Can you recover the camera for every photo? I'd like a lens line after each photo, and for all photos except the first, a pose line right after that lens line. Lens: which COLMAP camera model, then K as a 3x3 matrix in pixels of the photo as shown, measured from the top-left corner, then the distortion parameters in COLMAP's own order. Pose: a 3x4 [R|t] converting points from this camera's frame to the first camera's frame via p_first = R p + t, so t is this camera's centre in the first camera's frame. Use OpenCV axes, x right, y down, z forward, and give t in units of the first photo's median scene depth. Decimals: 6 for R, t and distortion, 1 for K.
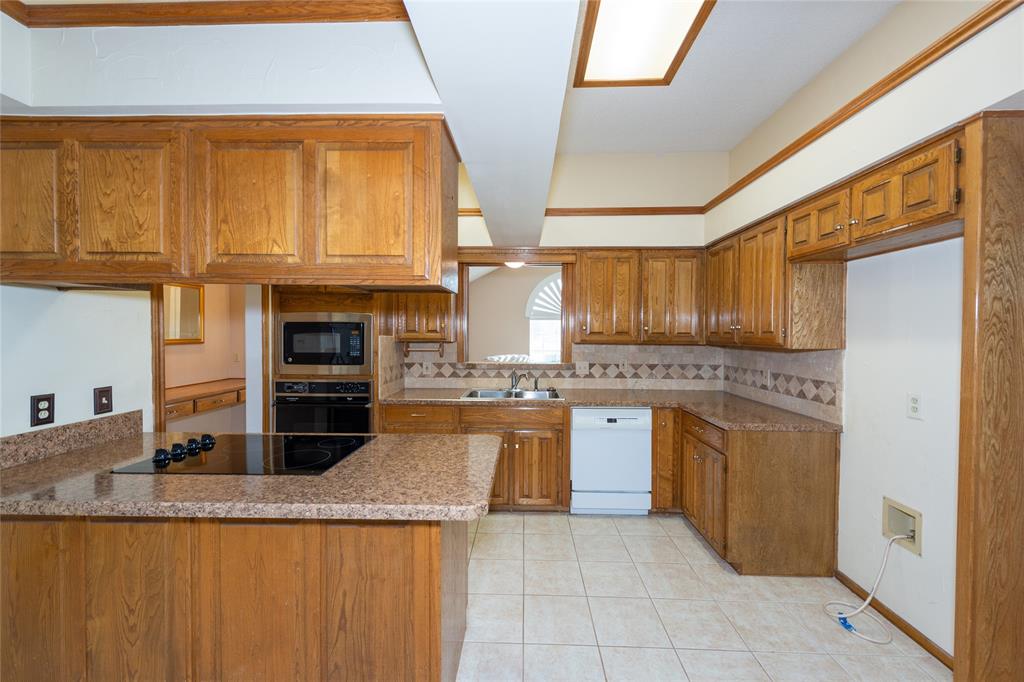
lens RADIAL K [[404.8, 0, 508.0], [0, 404.8, 331.2], [0, 0, 1]] dist [0.009522, -0.002200]
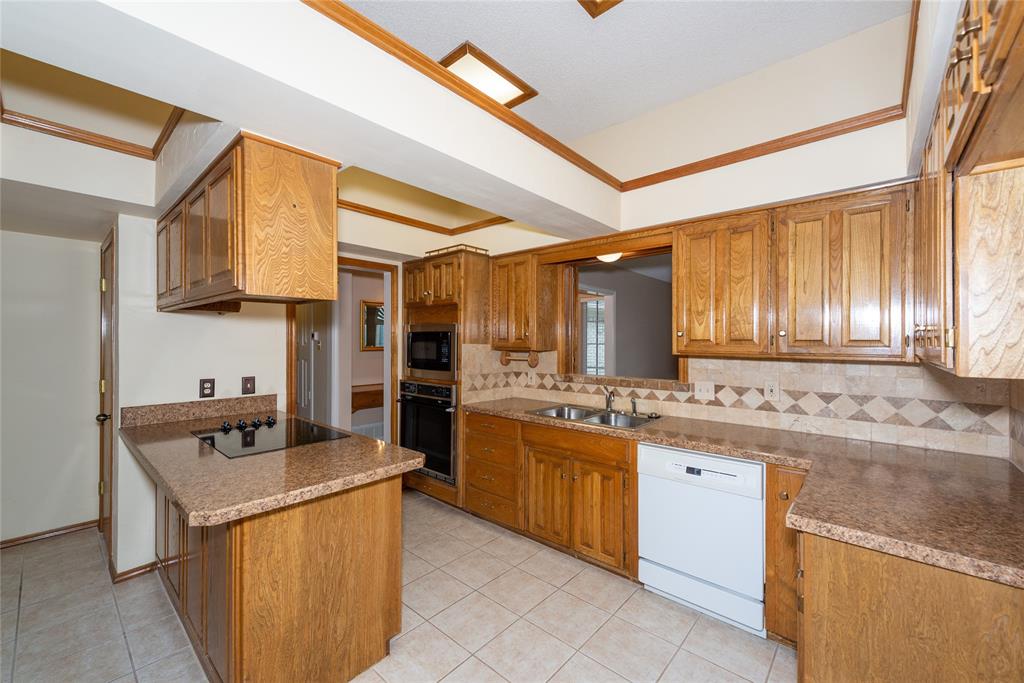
lens RADIAL K [[404.8, 0, 514.6], [0, 404.8, 331.9], [0, 0, 1]] dist [0.009522, -0.002200]
pose [[0.762989, -0.017253, -0.646181, 0.473092], [0.004096, 0.999753, -0.021857, 0.002920], [0.646399, 0.014030, 0.762871, 0.294539]]
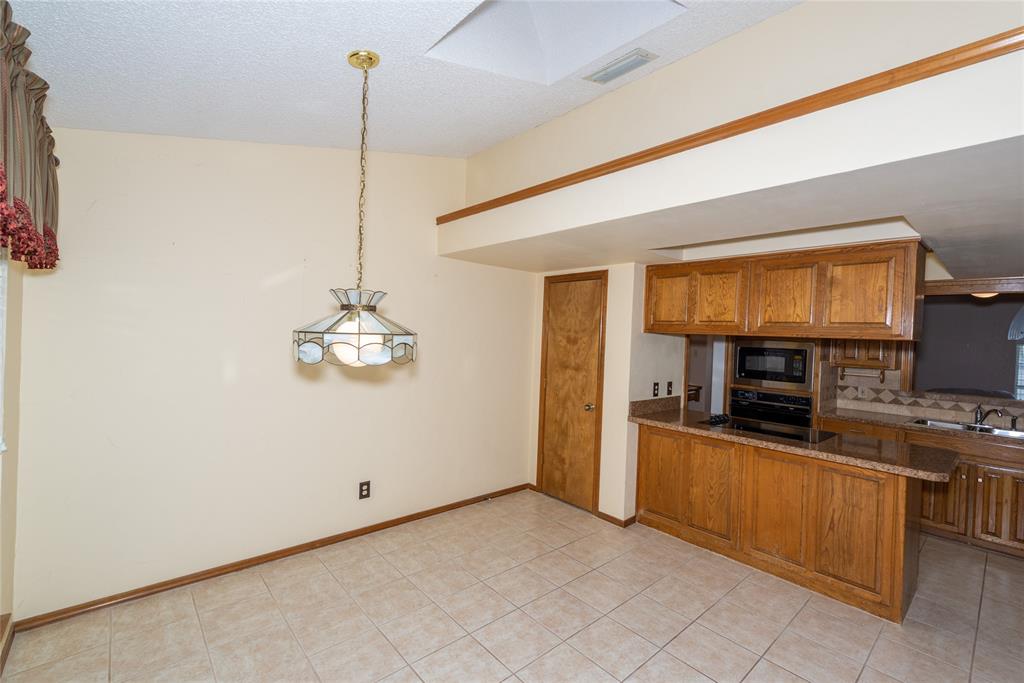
lens RADIAL K [[460.6, 0, 497.2], [0, 460.6, 338.8], [0, 0, 1]] dist [0.012487, -0.003555]
pose [[0.697715, 0.030585, -0.715722, 0.001763], [-0.033633, 0.999385, 0.009920, -0.038087], [0.715586, 0.017151, 0.698315, -0.697461]]
